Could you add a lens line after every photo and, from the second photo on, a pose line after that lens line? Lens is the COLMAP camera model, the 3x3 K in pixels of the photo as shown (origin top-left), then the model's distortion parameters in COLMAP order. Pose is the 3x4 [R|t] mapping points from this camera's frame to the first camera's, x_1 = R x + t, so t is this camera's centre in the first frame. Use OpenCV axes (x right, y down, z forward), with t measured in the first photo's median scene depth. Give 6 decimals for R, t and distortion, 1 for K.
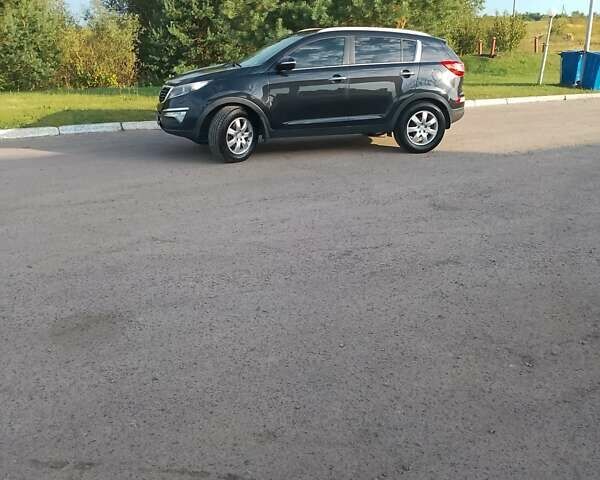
lens RADIAL K [[585.7, 0, 308.4], [0, 585.7, 243.9], [0, 0, 1]] dist [0.089922, -0.161789]
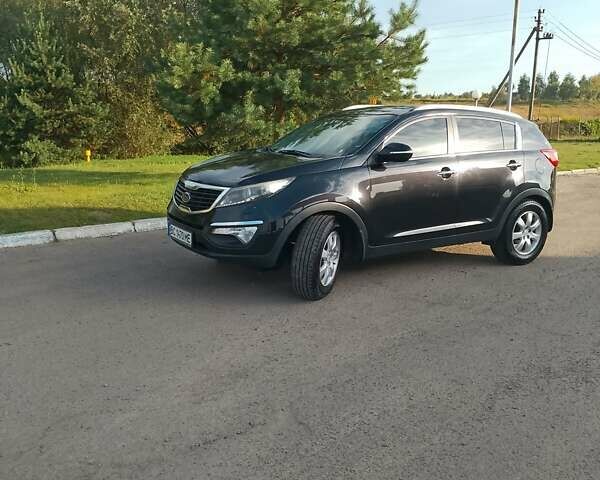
lens RADIAL K [[585.7, 0, 308.4], [0, 585.7, 243.9], [0, 0, 1]] dist [0.089922, -0.161789]
pose [[0.953921, -0.041685, 0.297149, -0.304118], [0.076288, 0.991455, -0.105819, -0.120871], [-0.290199, 0.123612, 0.948949, 0.348396]]
